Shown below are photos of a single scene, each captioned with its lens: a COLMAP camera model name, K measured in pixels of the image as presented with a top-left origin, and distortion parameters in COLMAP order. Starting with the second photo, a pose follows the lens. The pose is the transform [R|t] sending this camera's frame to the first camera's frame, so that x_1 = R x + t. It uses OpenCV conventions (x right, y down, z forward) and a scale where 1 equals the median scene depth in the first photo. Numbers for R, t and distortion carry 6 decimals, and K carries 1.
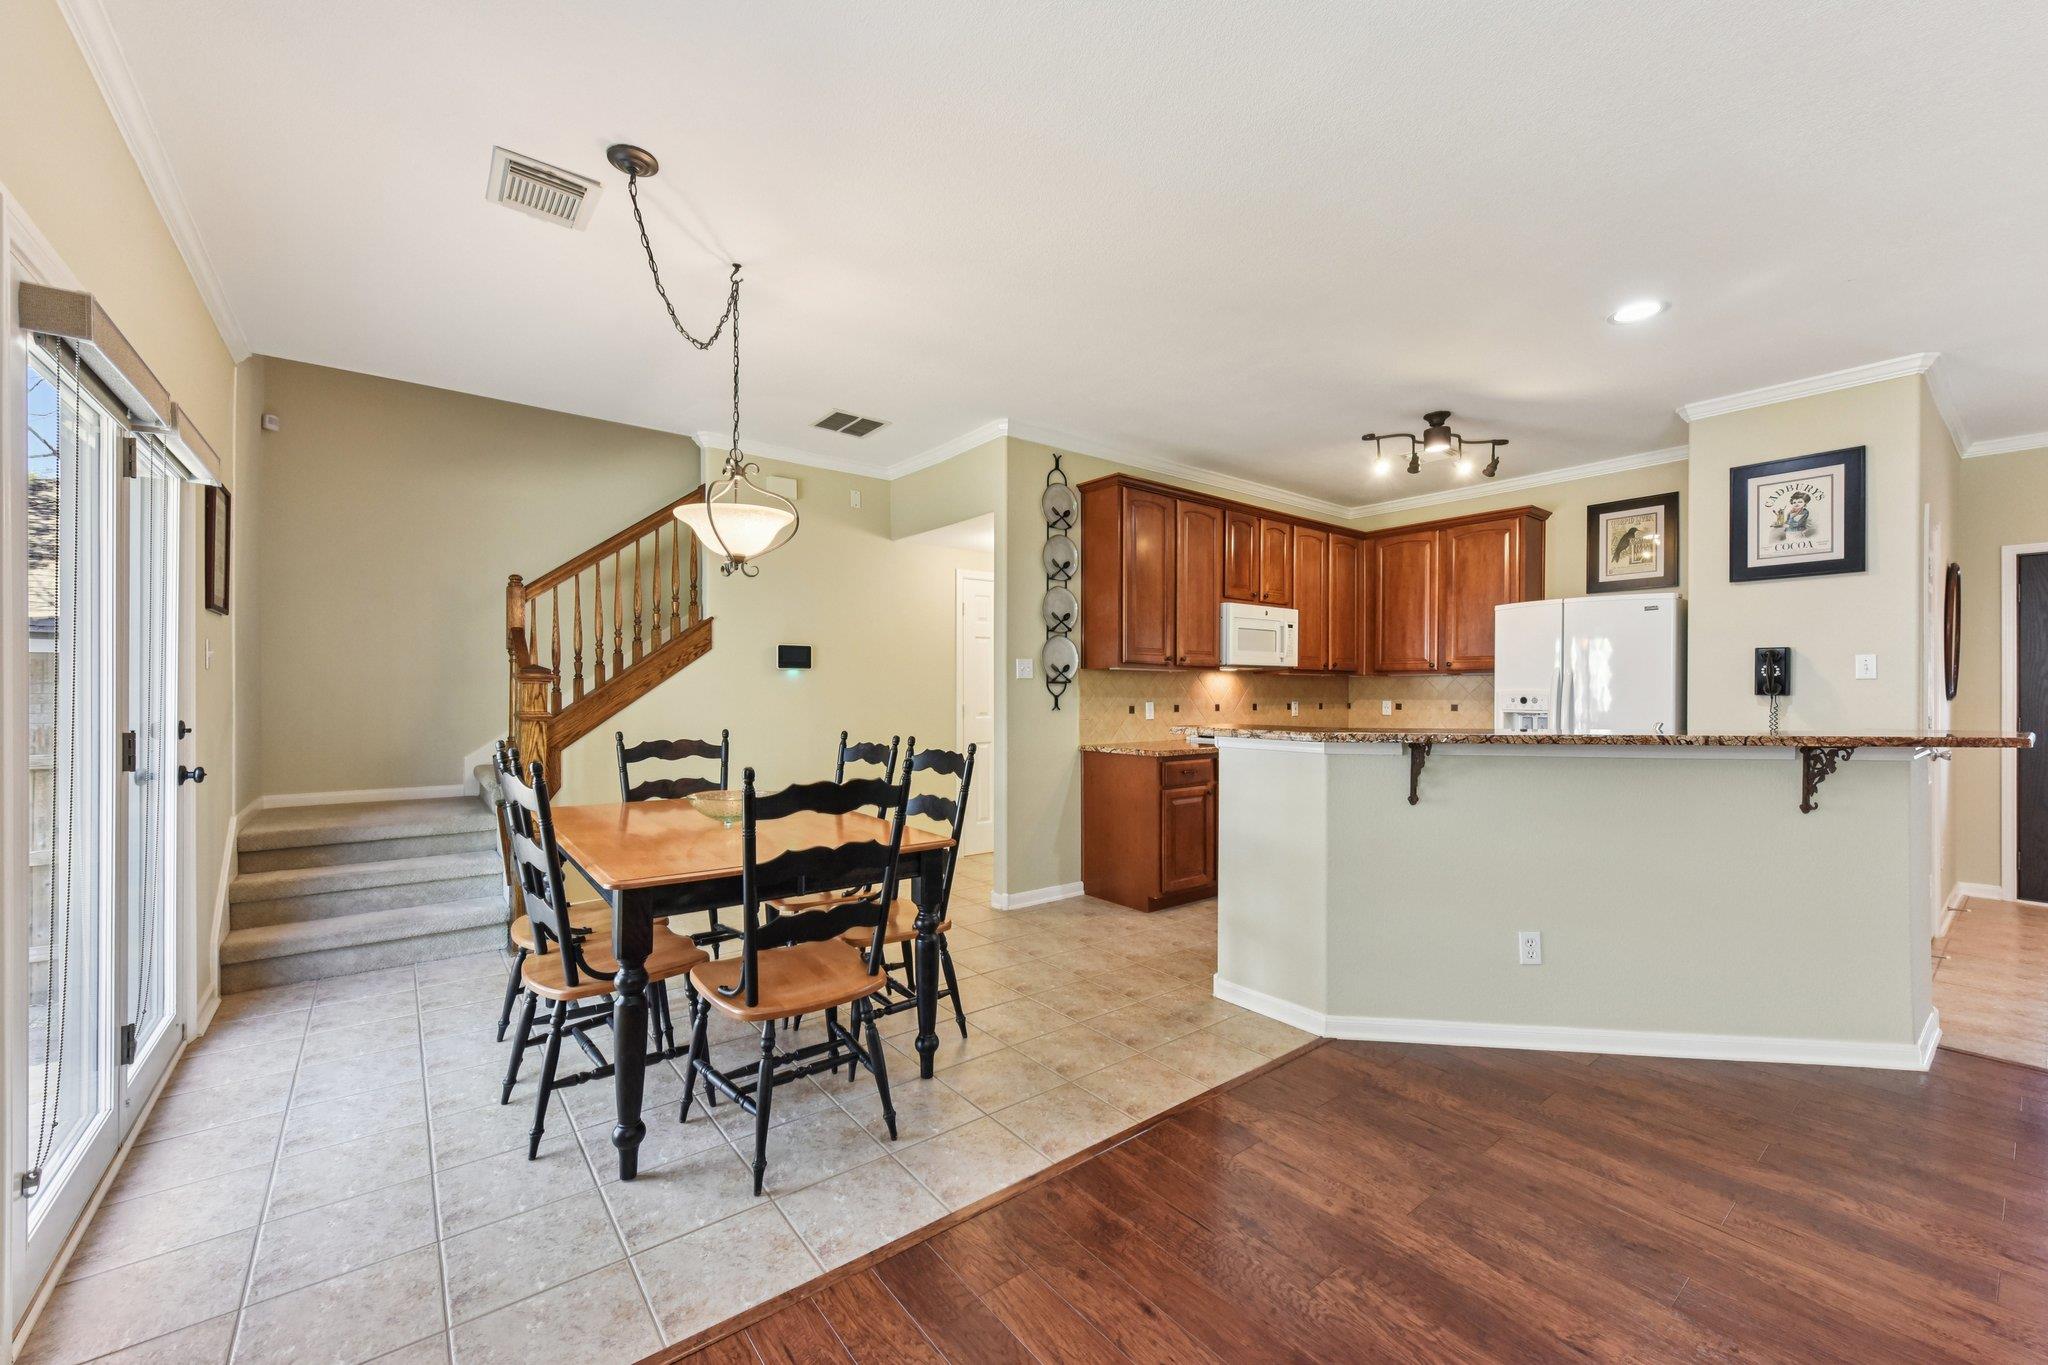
lens RADIAL K [[806.9, 0, 1023.9], [0, 806.9, 684.0], [0, 0, 1]] dist [0.005953, -0.002038]
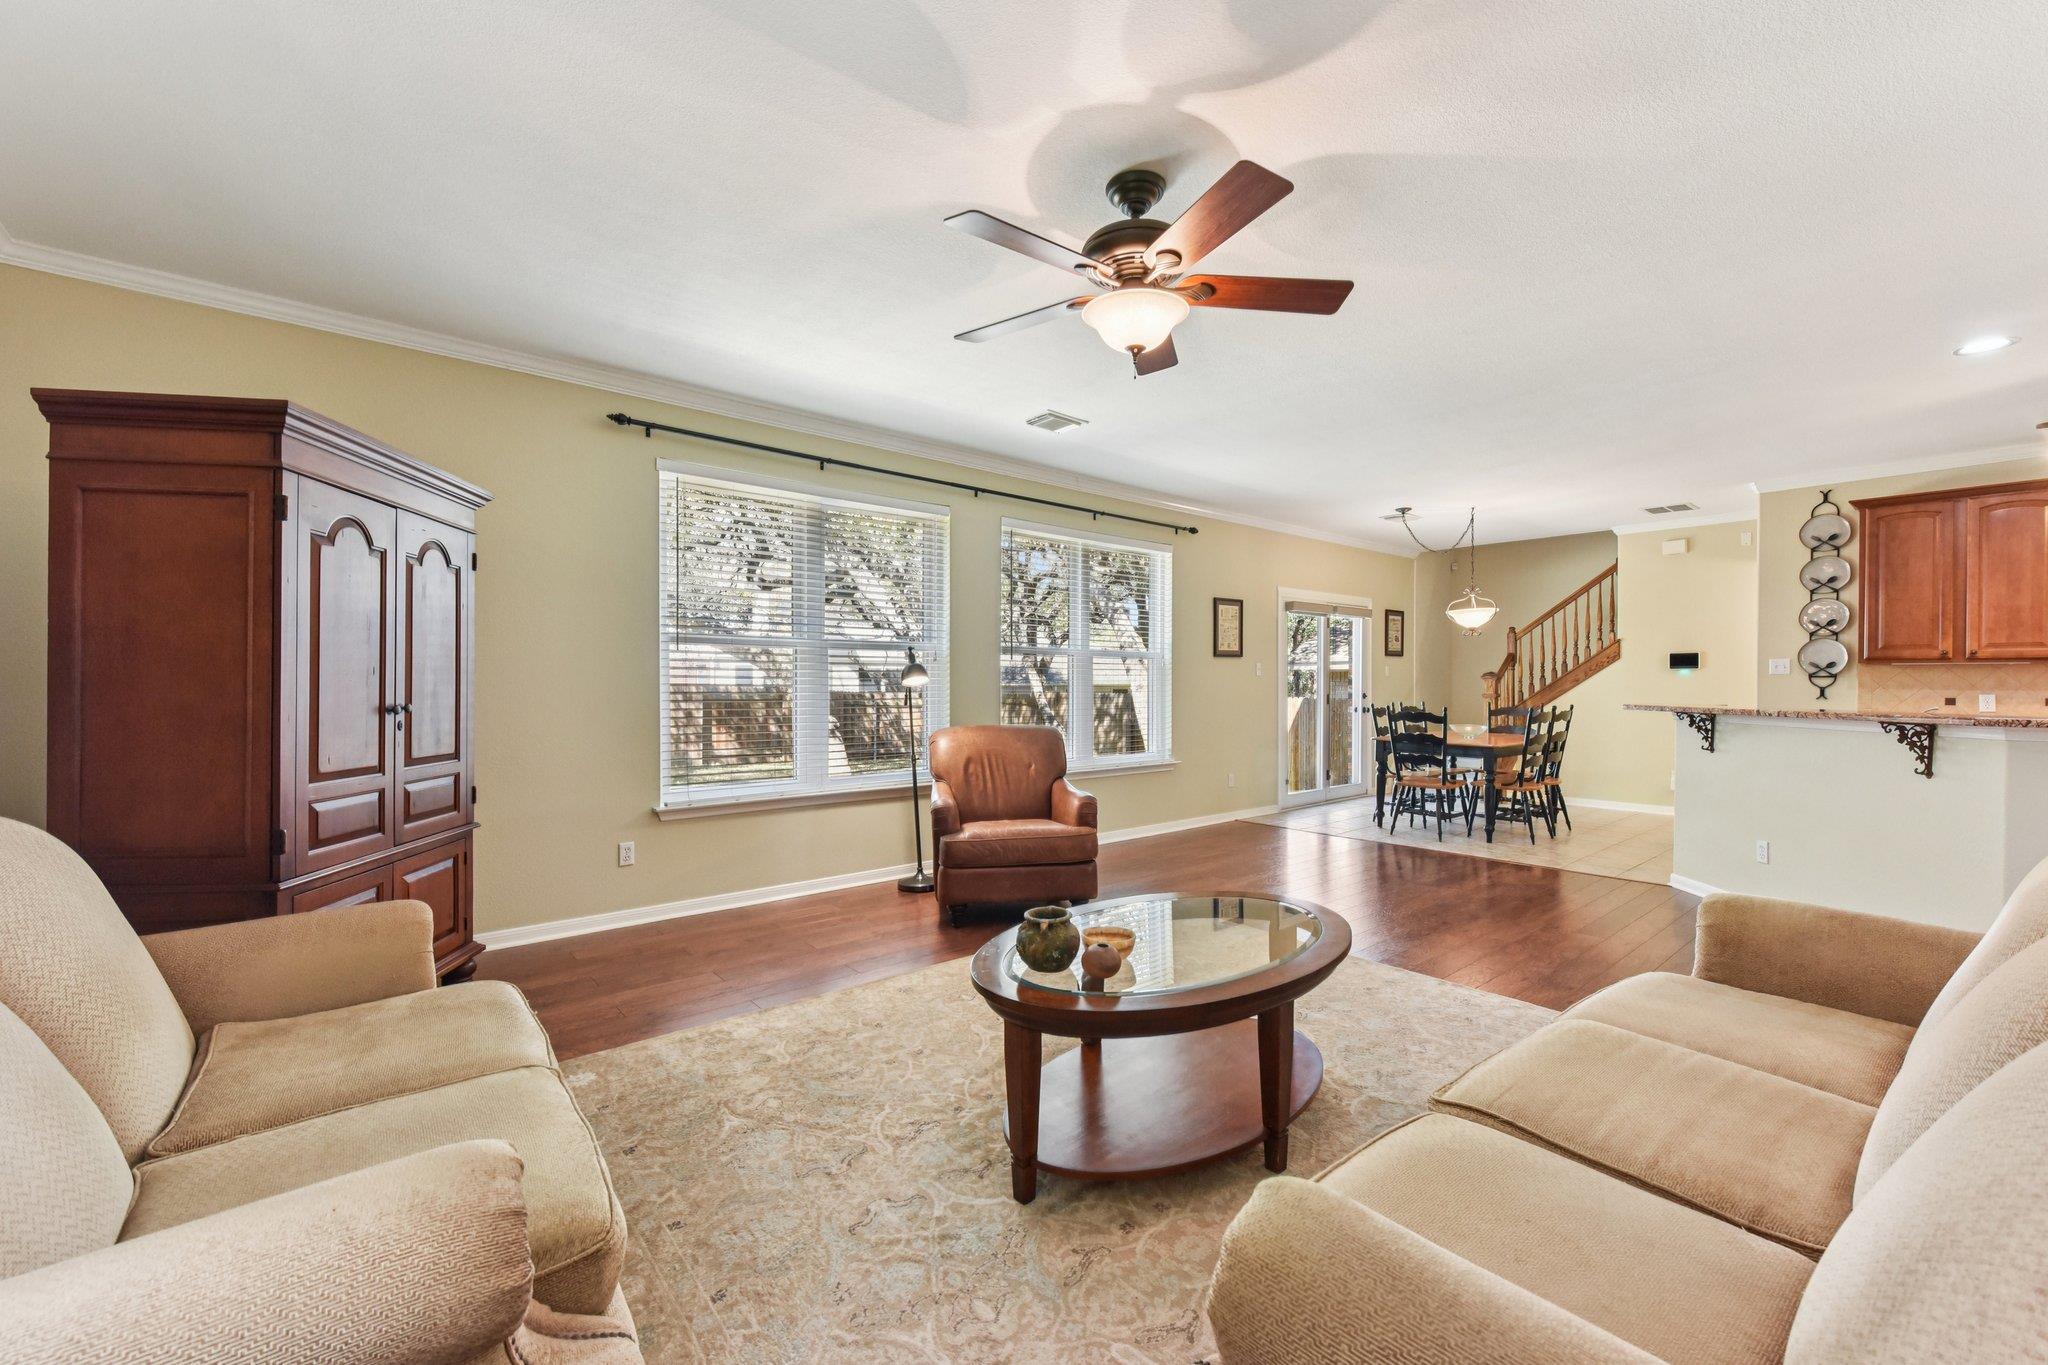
lens RADIAL K [[873.7, 0, 1021.4], [0, 873.7, 685.4], [0, 0, 1]] dist [-0.000563, -0.000023]
pose [[0.020120, -0.001802, -0.999796, 1.281220], [0.008011, 0.999967, -0.001641, 0.003245], [0.999765, -0.007976, 0.020134, -0.233888]]
